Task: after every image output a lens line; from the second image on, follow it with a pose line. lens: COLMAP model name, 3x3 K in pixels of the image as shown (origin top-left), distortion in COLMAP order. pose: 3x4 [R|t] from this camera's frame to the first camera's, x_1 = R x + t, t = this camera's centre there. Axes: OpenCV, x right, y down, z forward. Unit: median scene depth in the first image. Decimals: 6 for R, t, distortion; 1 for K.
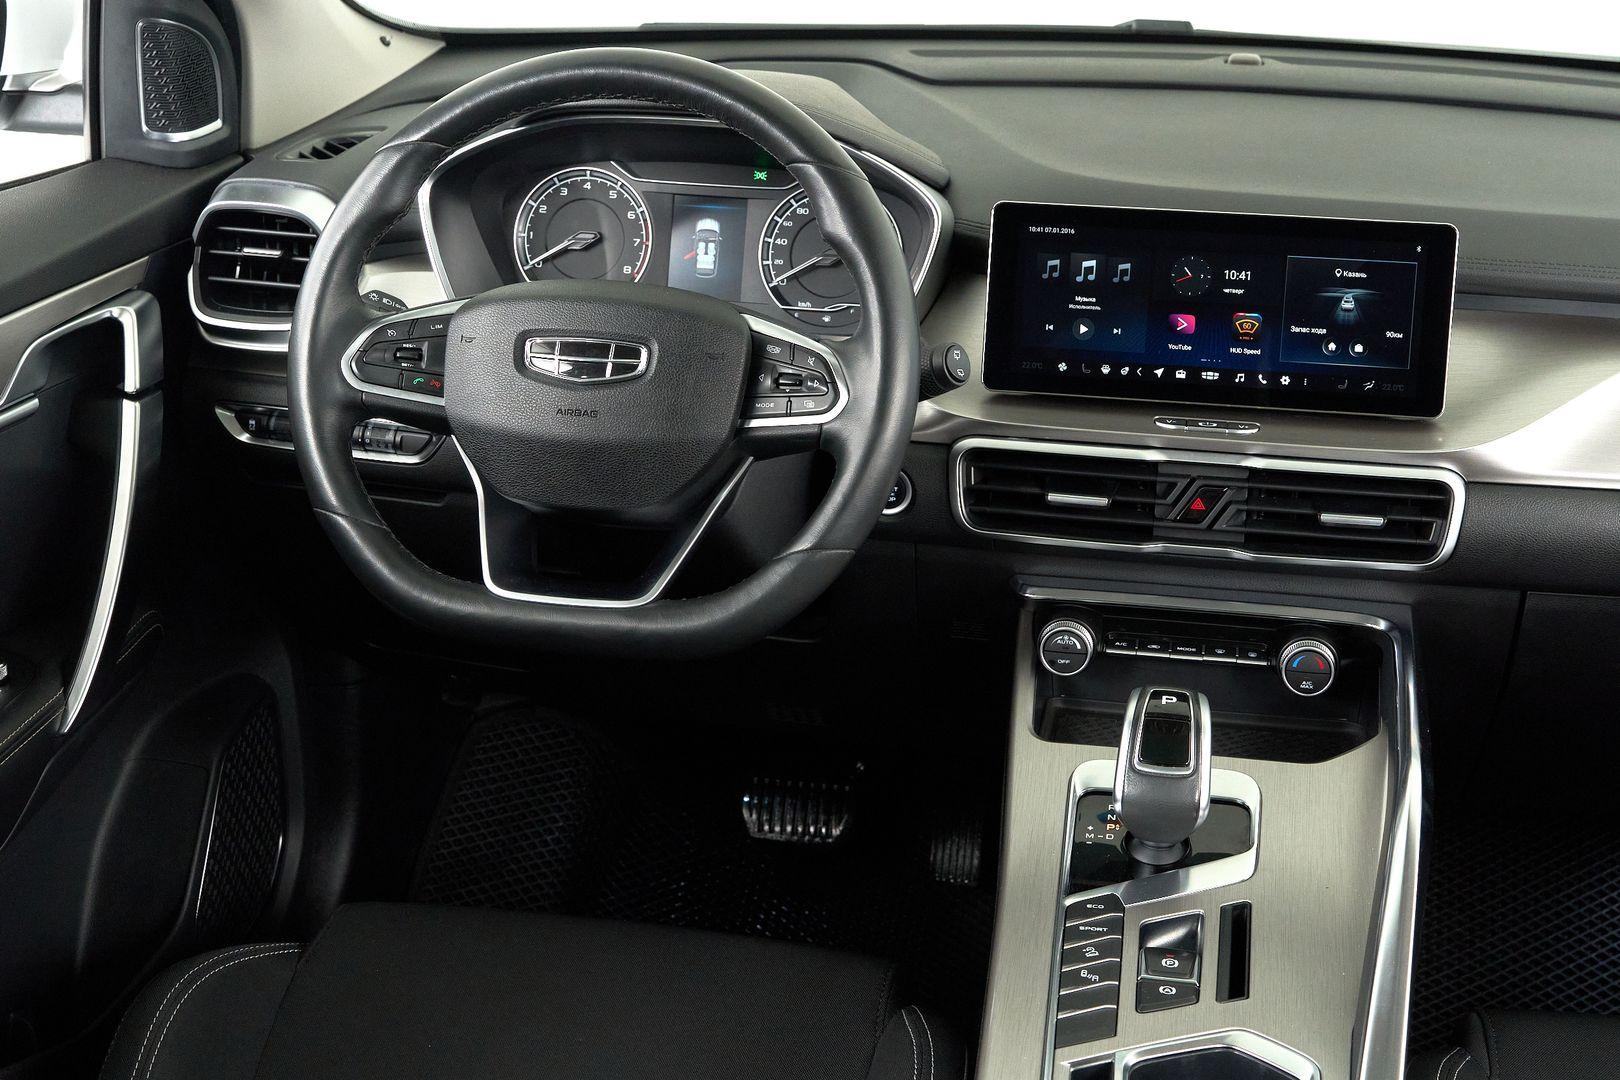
lens RADIAL K [[2321.4, 0, 801.7], [0, 2321.4, 525.1], [0, 0, 1]] dist [-0.032515, 0.000000]
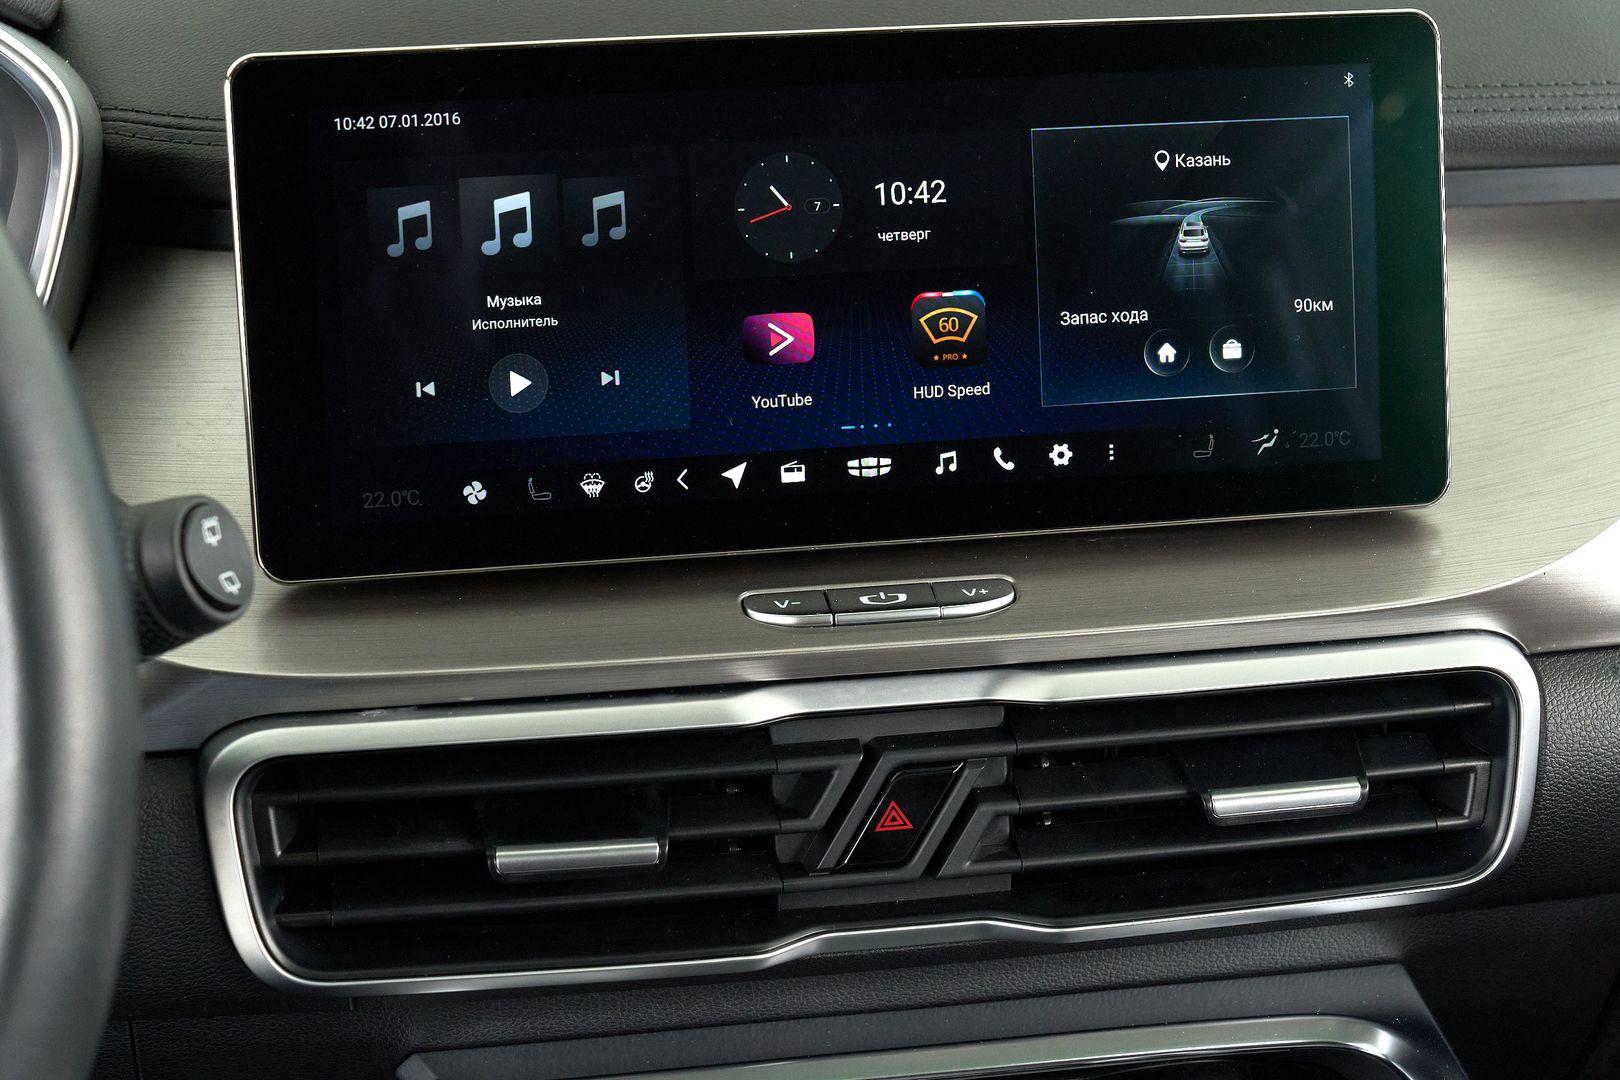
lens RADIAL K [[3189.2, 0, 813.2], [0, 3189.2, 530.9], [0, 0, 1]] dist [-0.167711, 0.000000]
pose [[0.933633, -0.143477, 0.328245, -0.002379], [0.128597, 0.989450, 0.066721, -0.090025], [-0.334355, -0.020082, 0.942233, 0.520563]]
